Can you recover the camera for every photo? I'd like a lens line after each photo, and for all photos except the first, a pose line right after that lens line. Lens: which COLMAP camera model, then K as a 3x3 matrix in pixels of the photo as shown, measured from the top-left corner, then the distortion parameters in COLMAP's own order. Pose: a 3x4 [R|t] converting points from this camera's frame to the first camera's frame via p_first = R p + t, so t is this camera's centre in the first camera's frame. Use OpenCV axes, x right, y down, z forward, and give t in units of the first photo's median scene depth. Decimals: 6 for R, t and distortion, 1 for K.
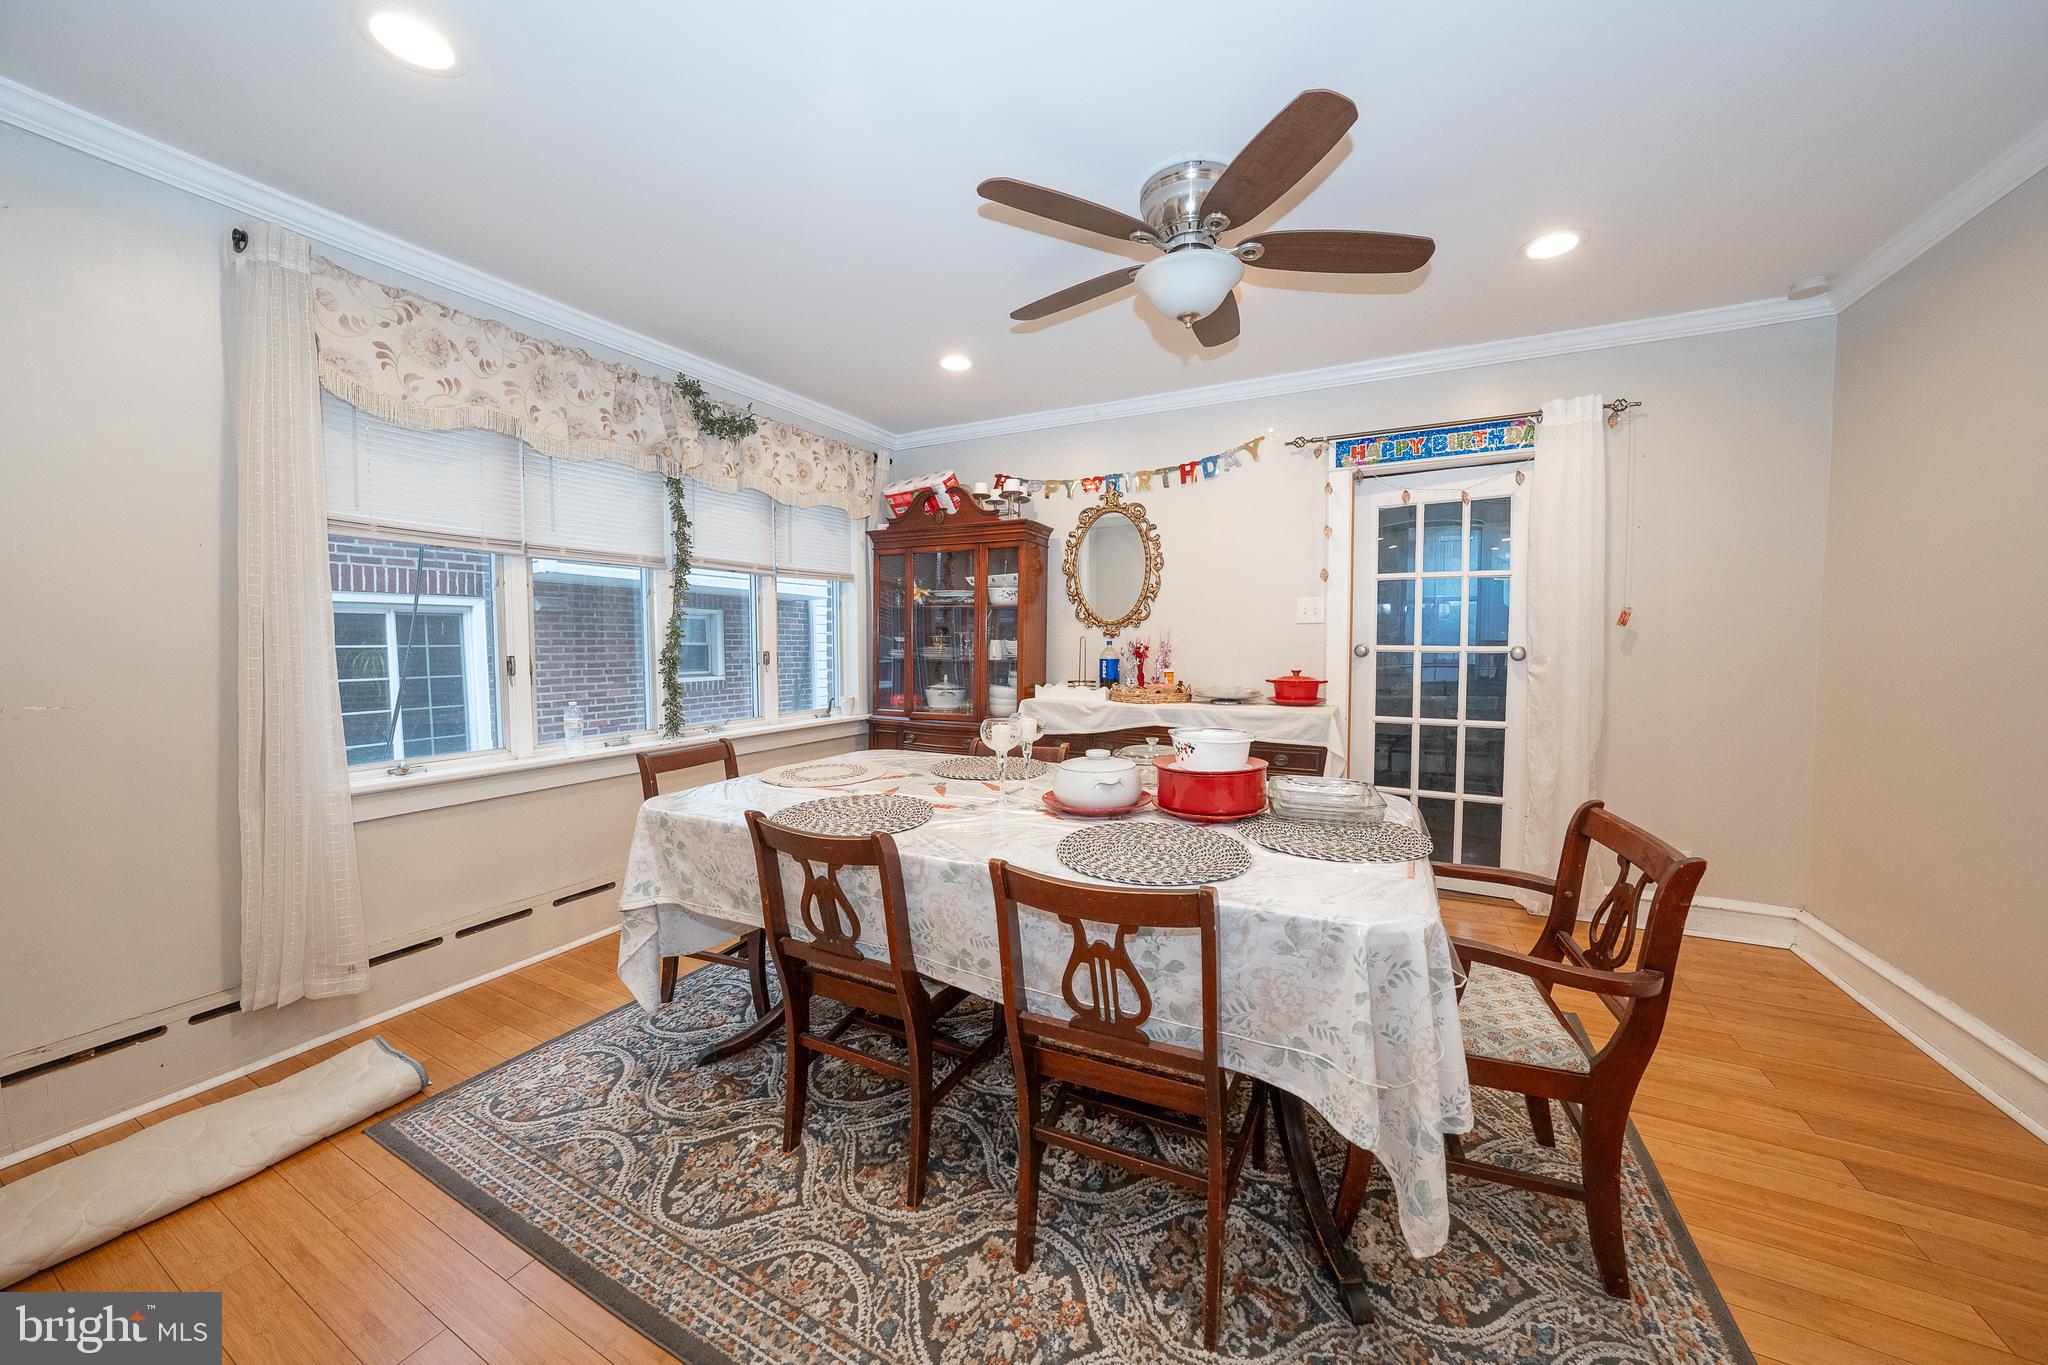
lens RADIAL K [[706.2, 0, 1025.2], [0, 706.2, 672.0], [0, 0, 1]] dist [-0.025348, 0.004607]
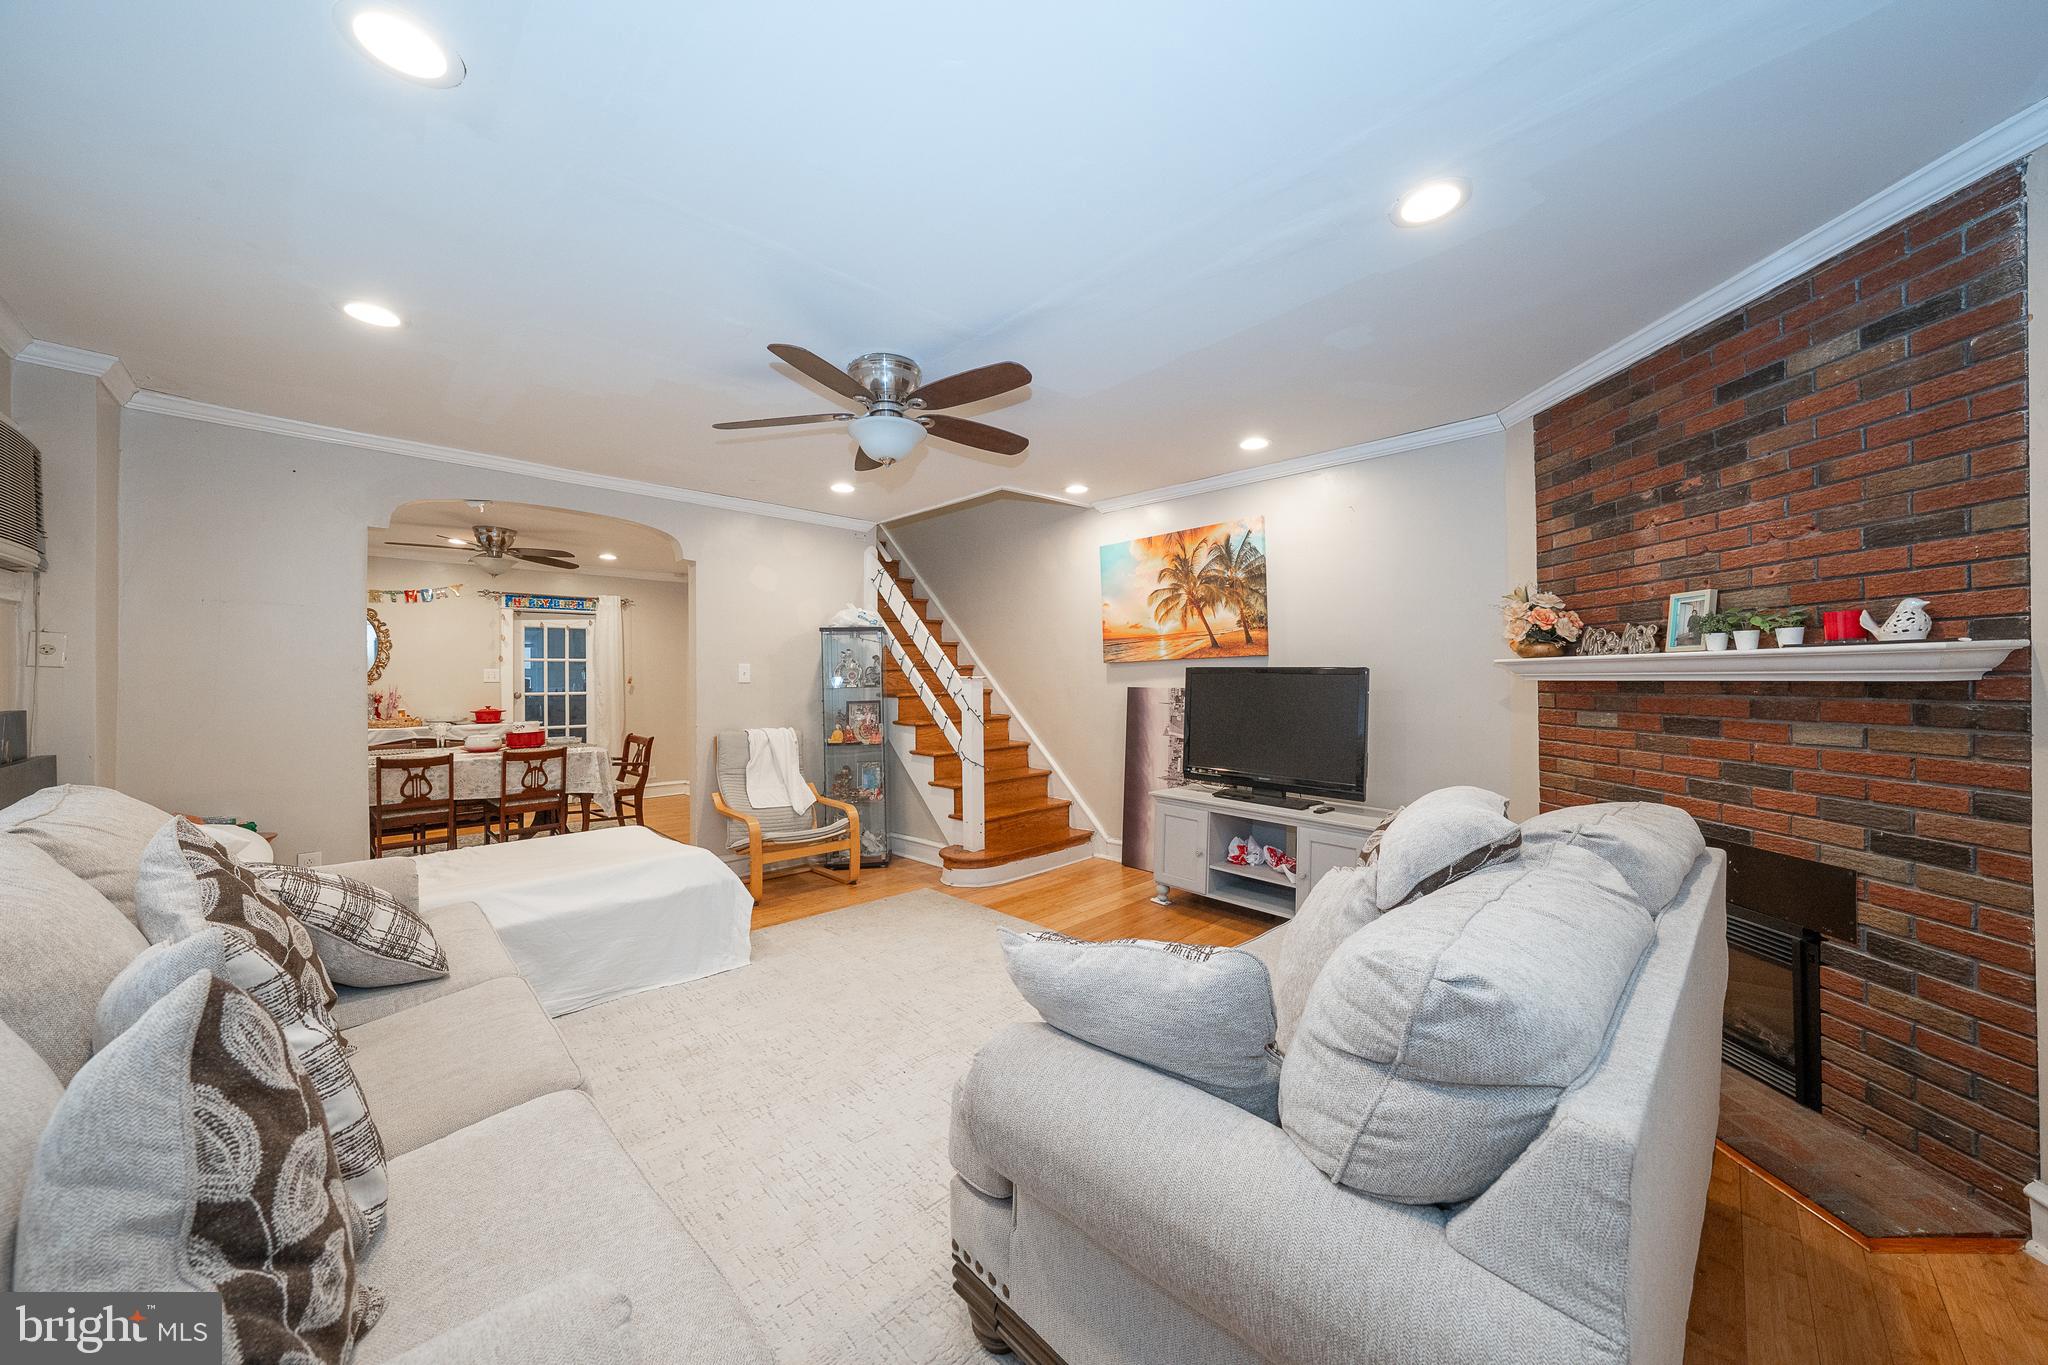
lens RADIAL K [[706.2, 0, 1025.4], [0, 706.2, 673.6], [0, 0, 1]] dist [-0.025348, 0.004607]
pose [[0.315875, 0.003853, 0.948793, -1.123405], [0.049775, 0.998547, -0.020626, 0.024794], [-0.947494, 0.053741, 0.315225, -1.195972]]
